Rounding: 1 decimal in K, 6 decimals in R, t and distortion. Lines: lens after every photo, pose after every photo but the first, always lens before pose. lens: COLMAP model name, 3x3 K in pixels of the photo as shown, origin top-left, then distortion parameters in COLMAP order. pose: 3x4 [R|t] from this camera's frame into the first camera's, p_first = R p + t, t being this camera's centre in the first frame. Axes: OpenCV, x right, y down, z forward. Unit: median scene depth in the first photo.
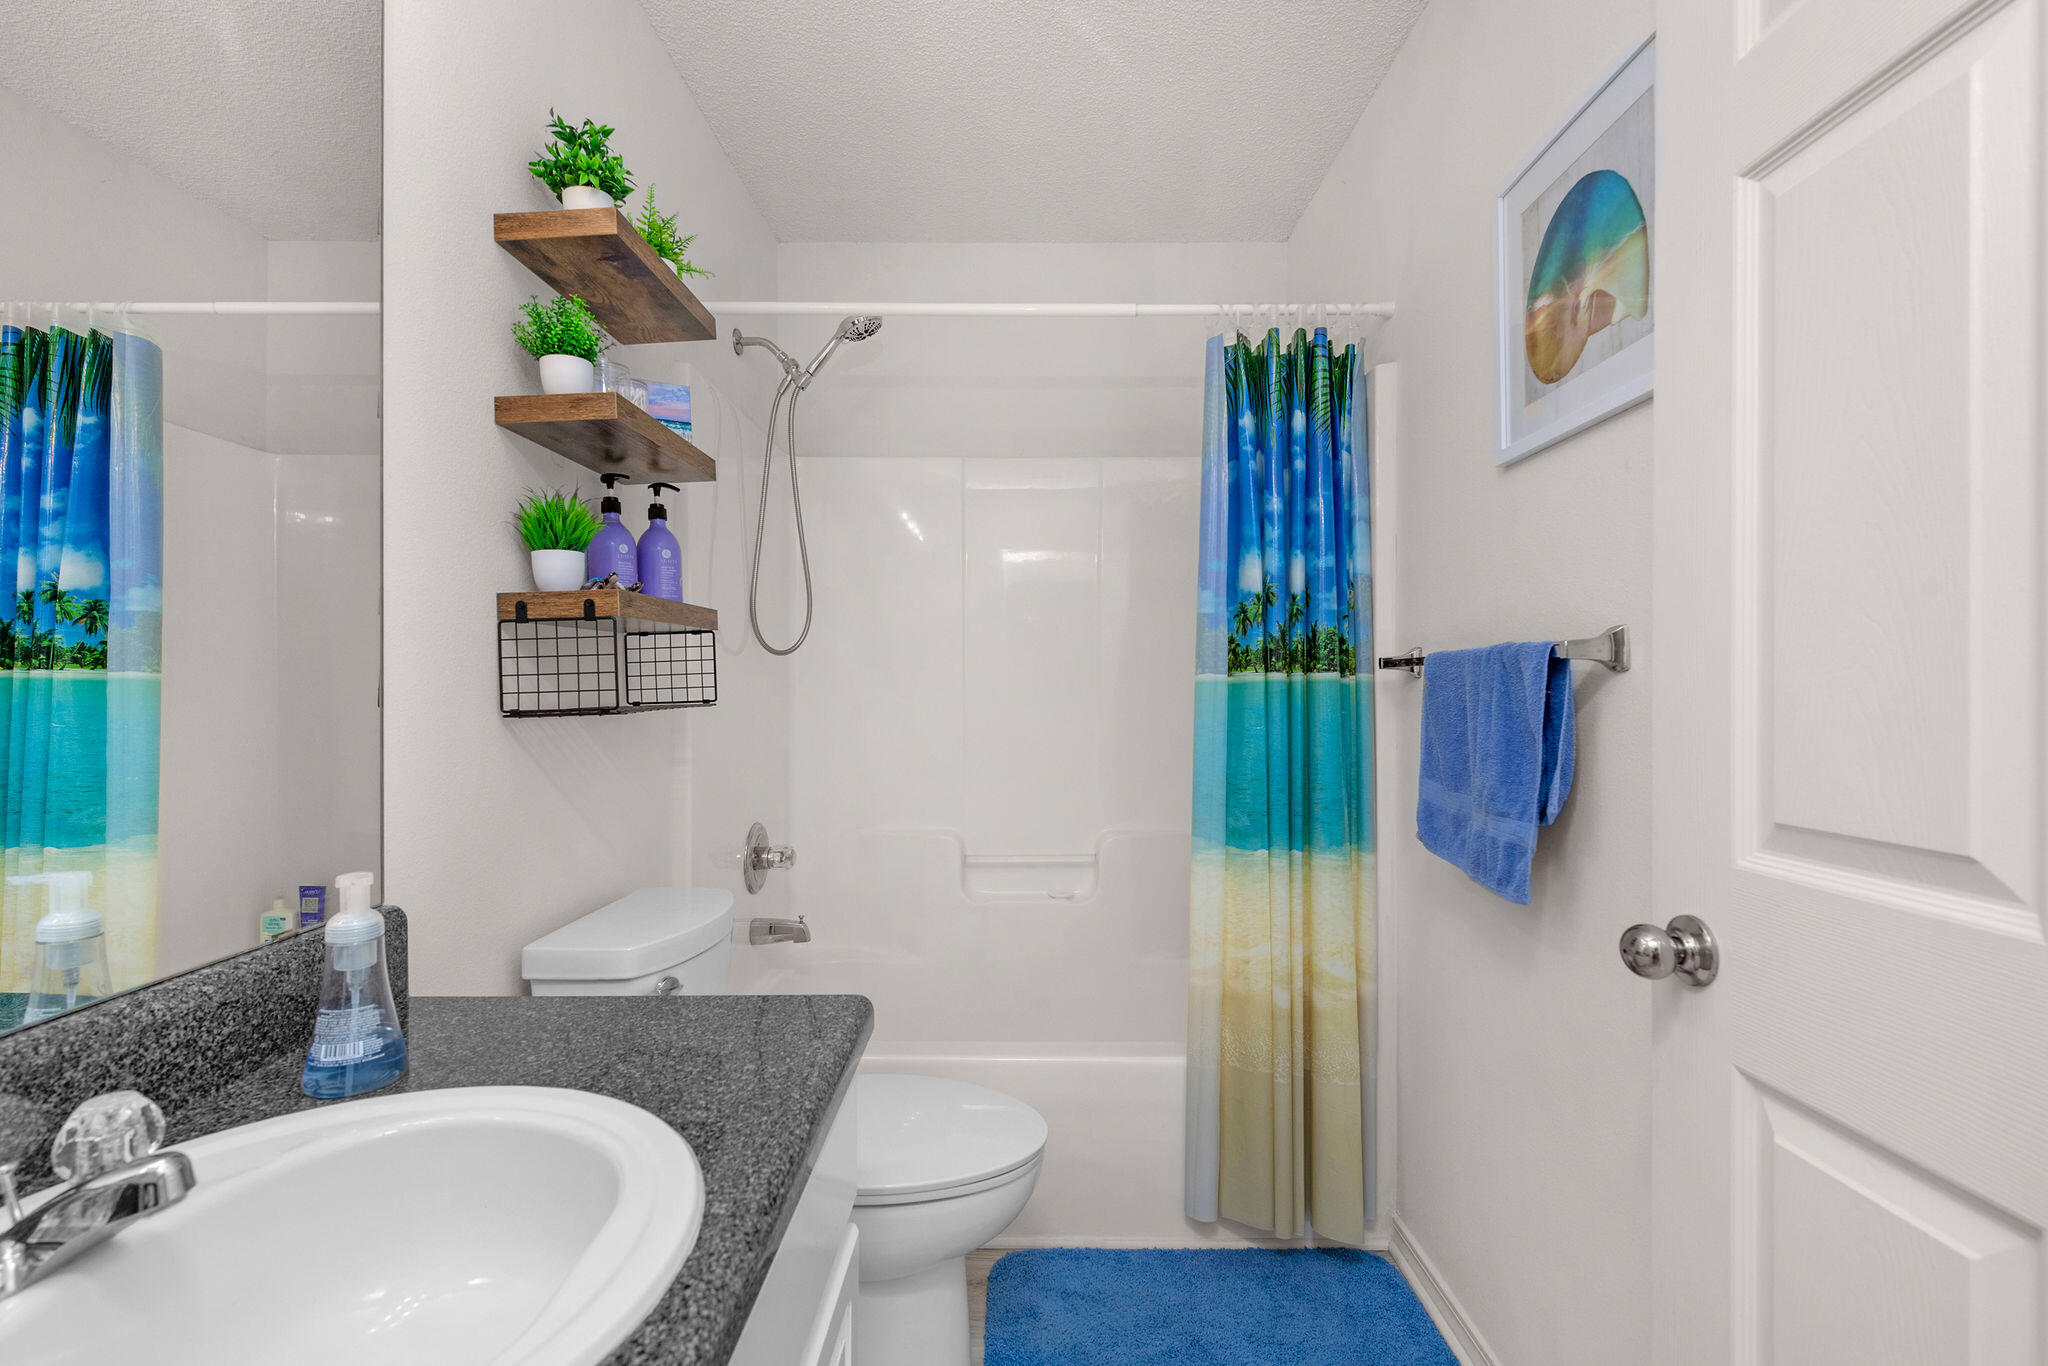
lens RADIAL K [[951.5, 0, 1039.0], [0, 951.5, 671.1], [0, 0, 1]] dist [0.004014, -0.003636]
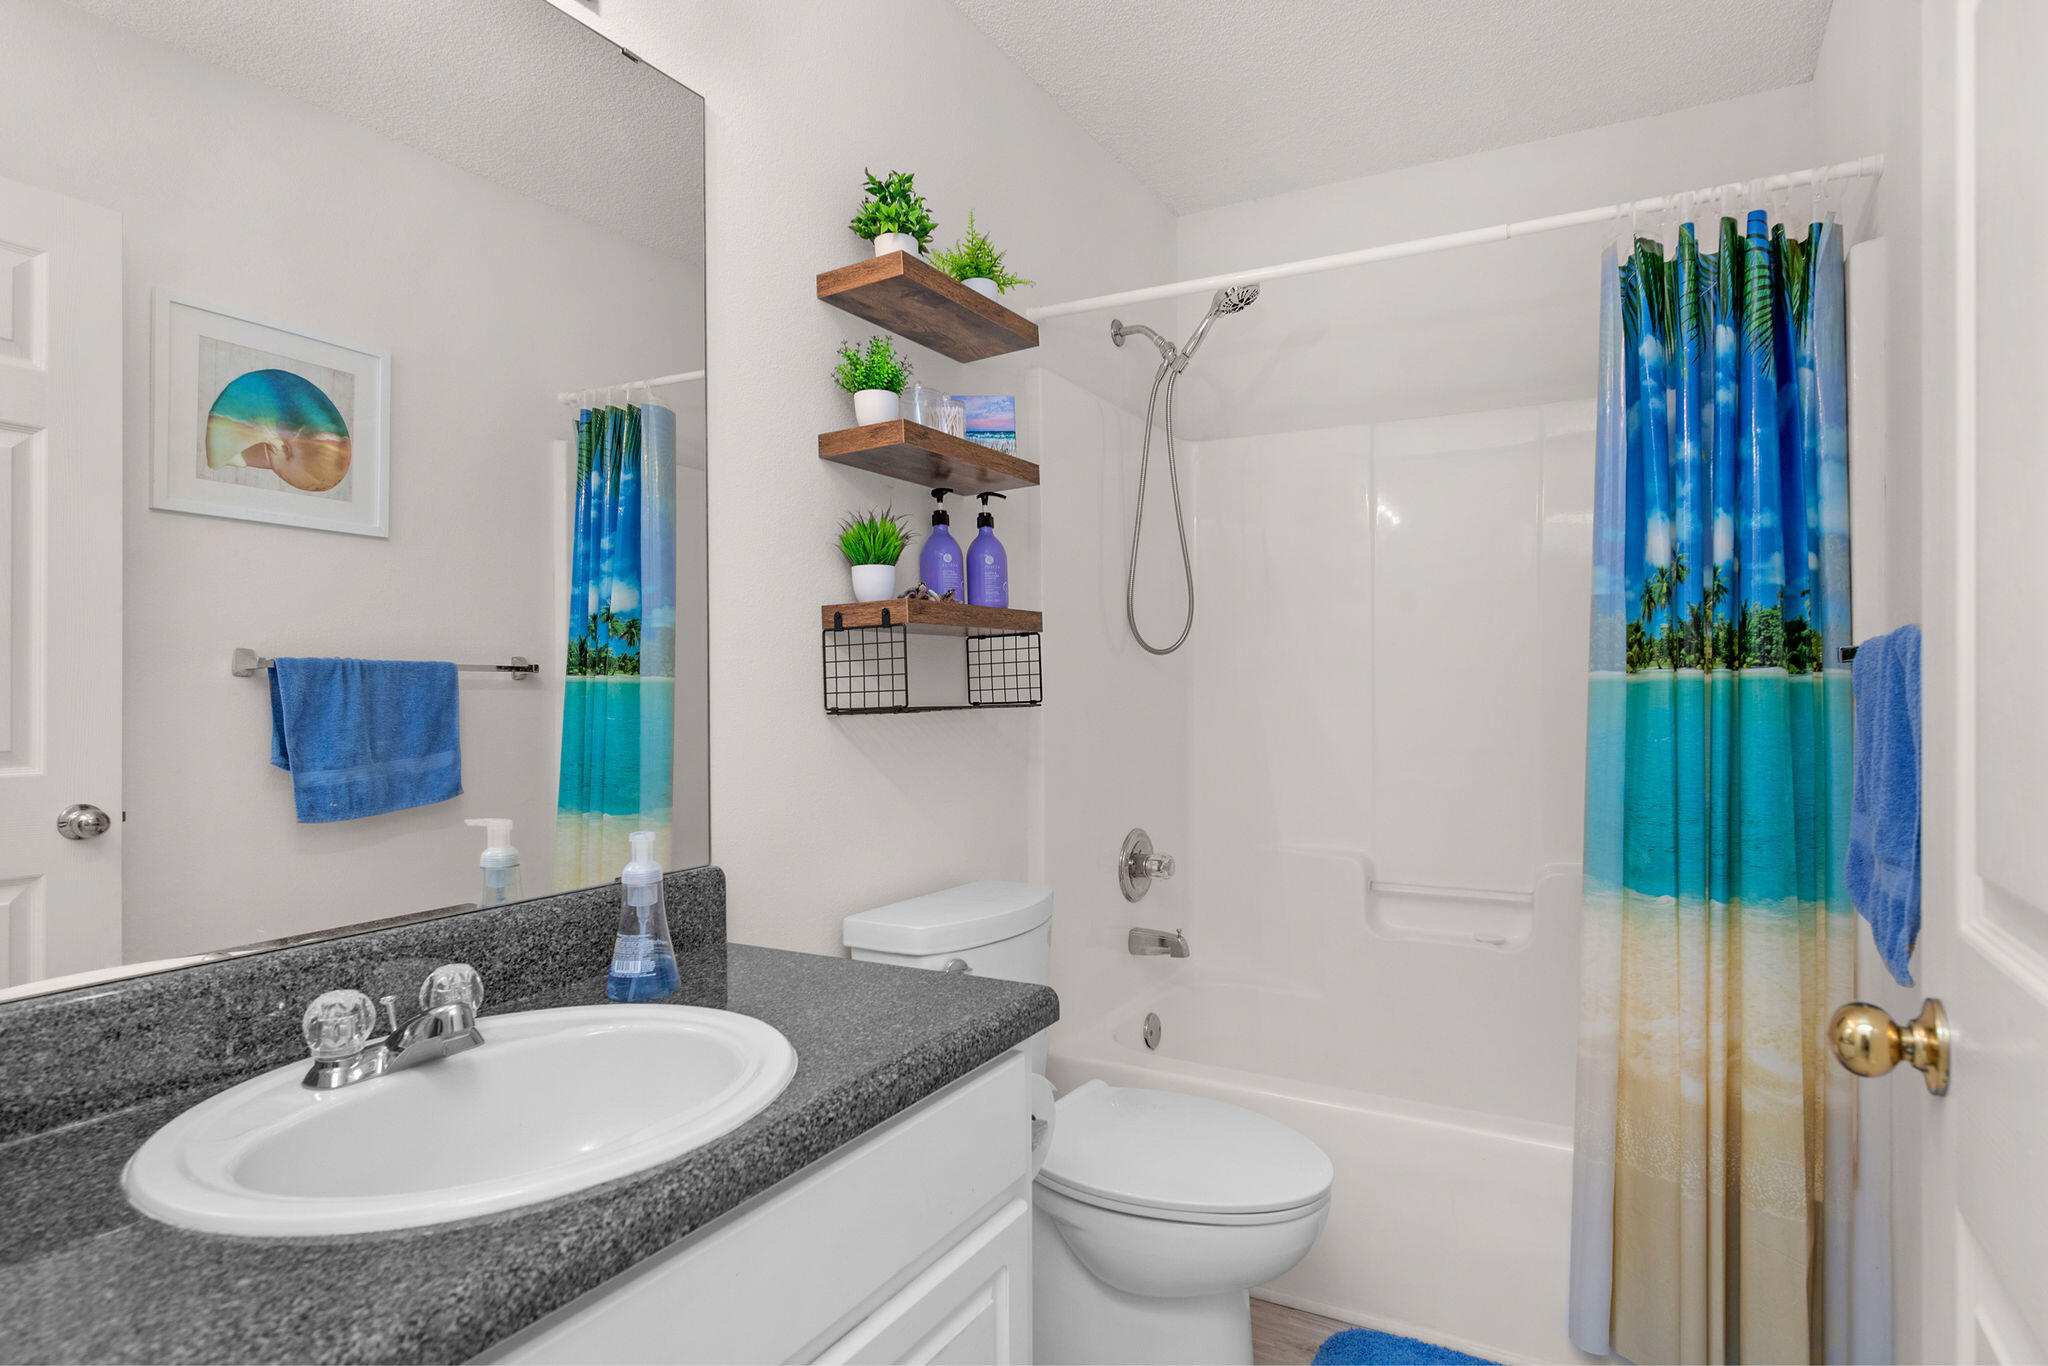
lens RADIAL K [[1116.3, 0, 1106.3], [0, 1116.3, 672.8], [0, 0, 1]] dist [0.005359, 0.000442]
pose [[0.888341, -0.007020, -0.459130, 0.248777], [0.007995, 0.999968, 0.000180, 0.000795], [0.459114, -0.003831, 0.888369, -0.025499]]
